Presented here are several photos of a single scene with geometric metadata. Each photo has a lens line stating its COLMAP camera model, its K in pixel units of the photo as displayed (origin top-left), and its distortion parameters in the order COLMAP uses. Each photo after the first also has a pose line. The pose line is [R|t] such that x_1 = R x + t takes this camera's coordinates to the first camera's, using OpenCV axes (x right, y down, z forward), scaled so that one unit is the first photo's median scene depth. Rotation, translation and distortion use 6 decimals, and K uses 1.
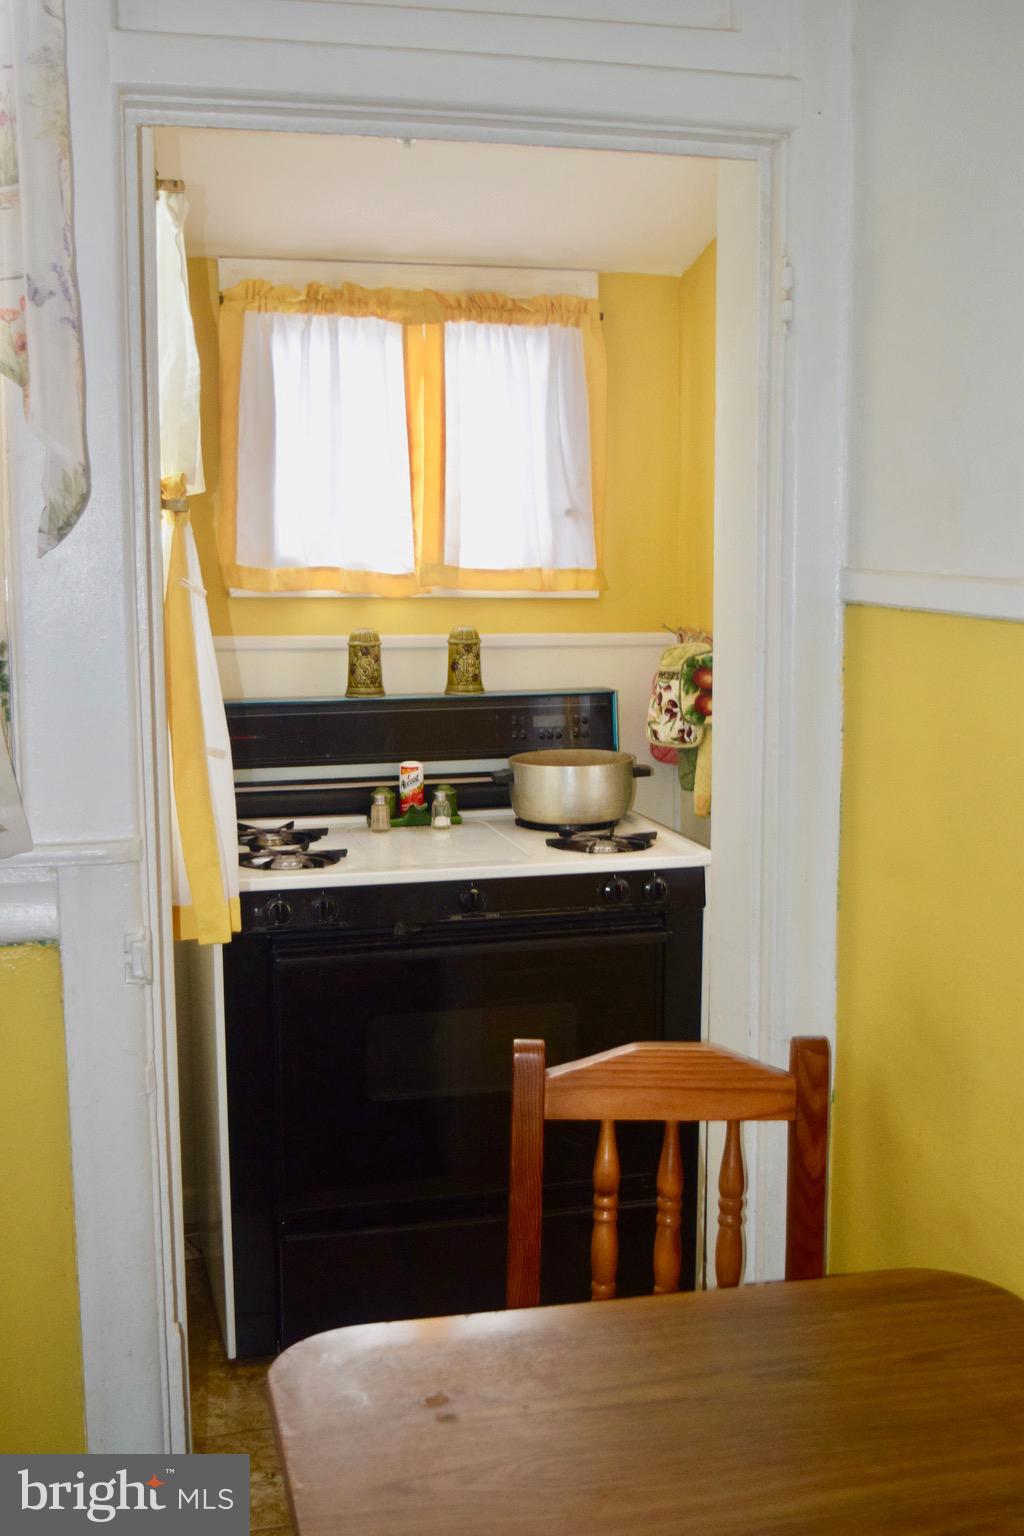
lens RADIAL K [[1756.6, 0, 510.9], [0, 1756.6, 769.4], [0, 0, 1]] dist [-0.067084, 0.000000]
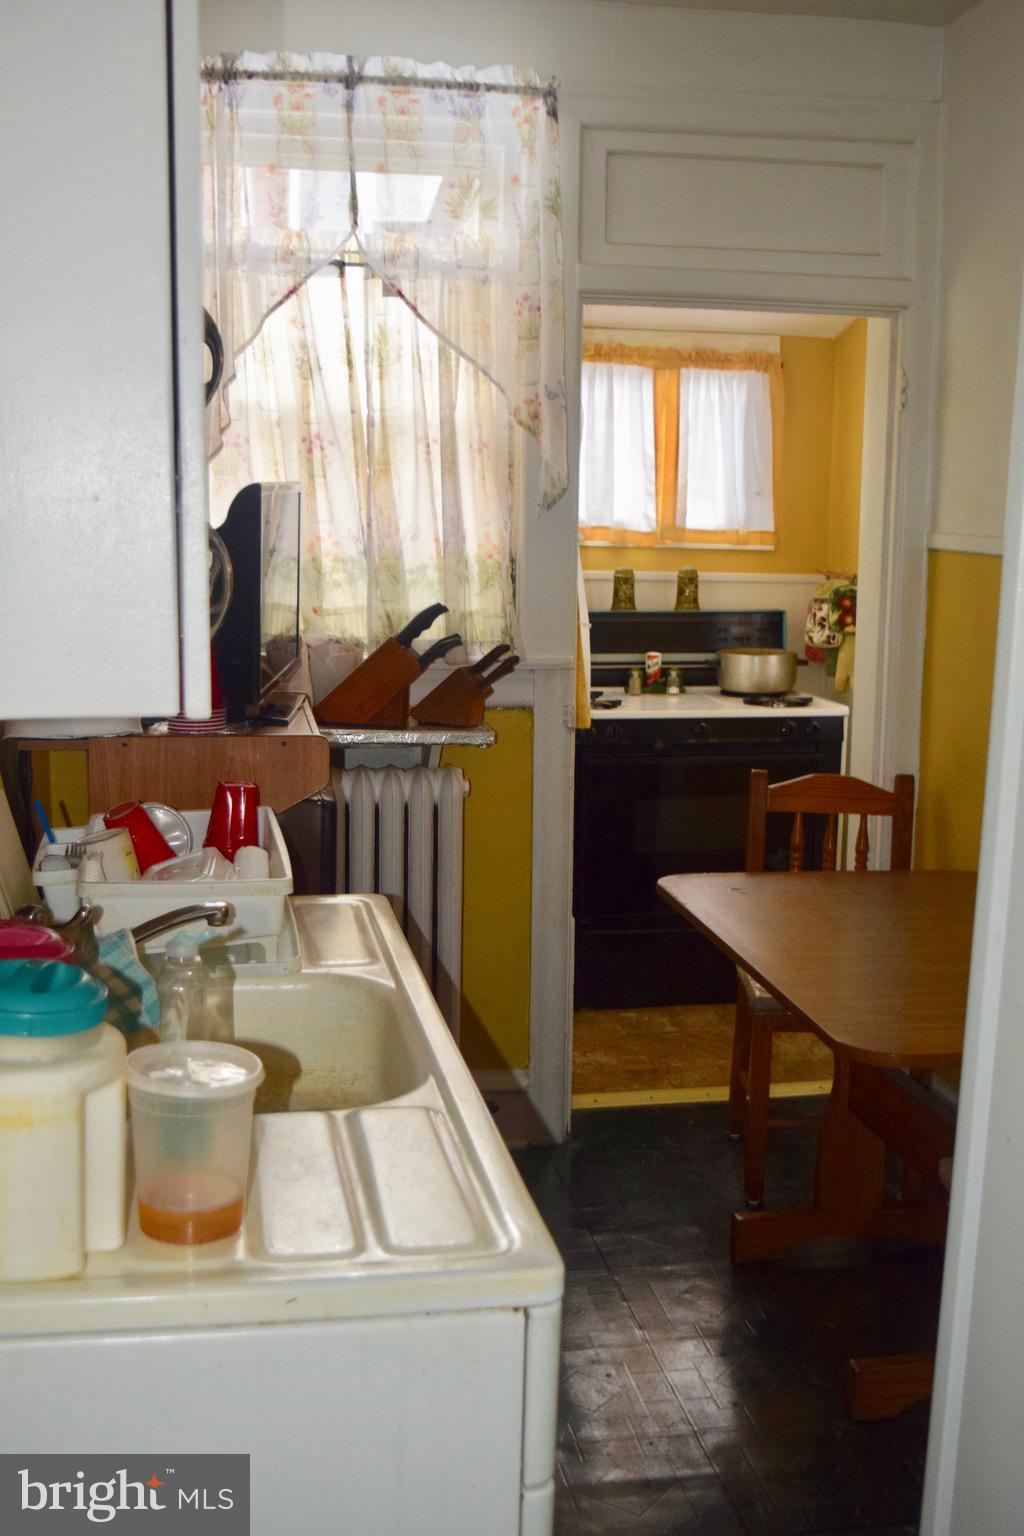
lens RADIAL K [[1756.6, 0, 513.8], [0, 1756.6, 769.1], [0, 0, 1]] dist [-0.067084, 0.000000]
pose [[0.997945, 0.024808, -0.059087, -0.085573], [-0.023618, 0.999506, 0.020744, 0.069402], [0.059573, -0.019306, 0.998037, -0.560660]]
